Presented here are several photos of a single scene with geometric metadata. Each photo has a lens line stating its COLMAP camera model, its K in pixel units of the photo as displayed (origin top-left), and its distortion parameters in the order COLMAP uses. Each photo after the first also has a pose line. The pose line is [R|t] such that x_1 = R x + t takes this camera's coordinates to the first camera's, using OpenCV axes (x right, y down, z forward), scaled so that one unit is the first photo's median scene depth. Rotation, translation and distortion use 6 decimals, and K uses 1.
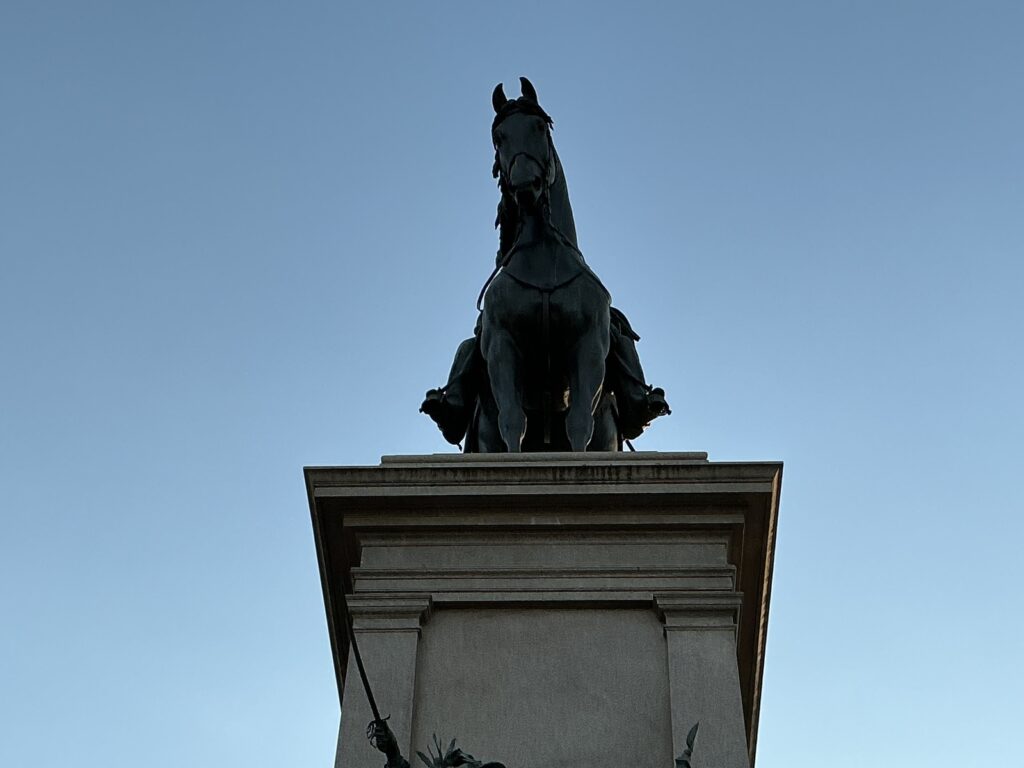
lens RADIAL K [[1667.1, 0, 512.2], [0, 1667.1, 382.9], [0, 0, 1]] dist [-0.039134, 0.000000]
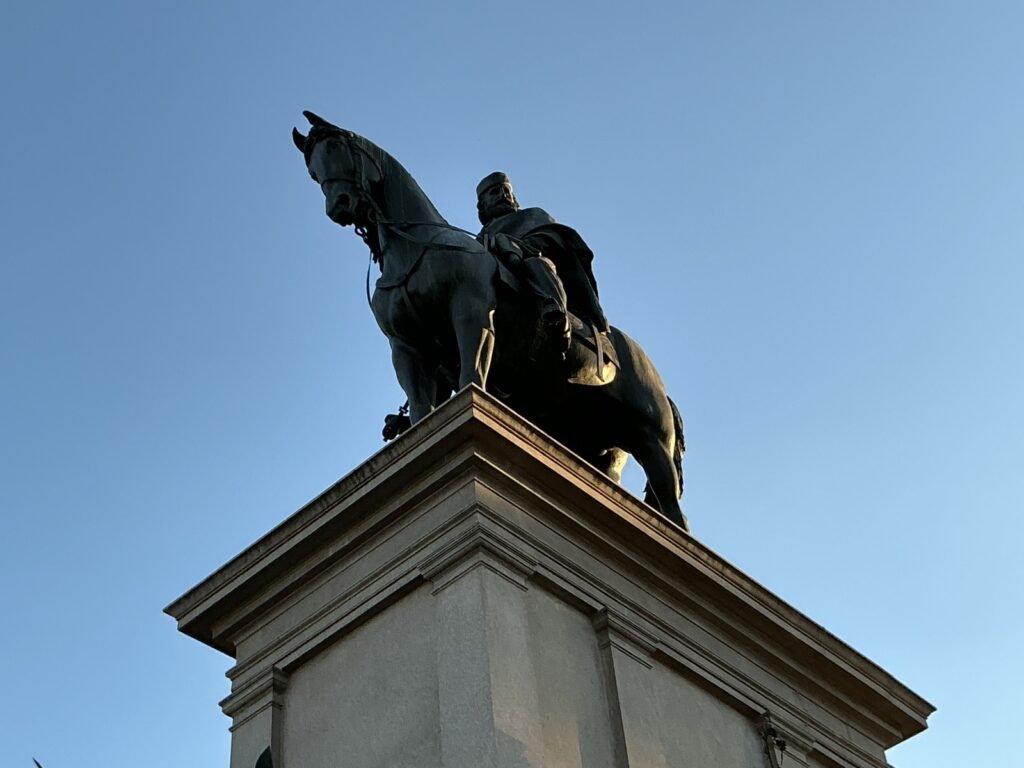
lens RADIAL K [[1667.1, 0, 512.4], [0, 1667.1, 385.3], [0, 0, 1]] dist [-0.039134, 0.000000]
pose [[0.786555, -0.535153, -0.308128, 0.487915], [0.552631, 0.832671, -0.035477, 0.096597], [0.275554, -0.142376, 0.950683, 0.043461]]
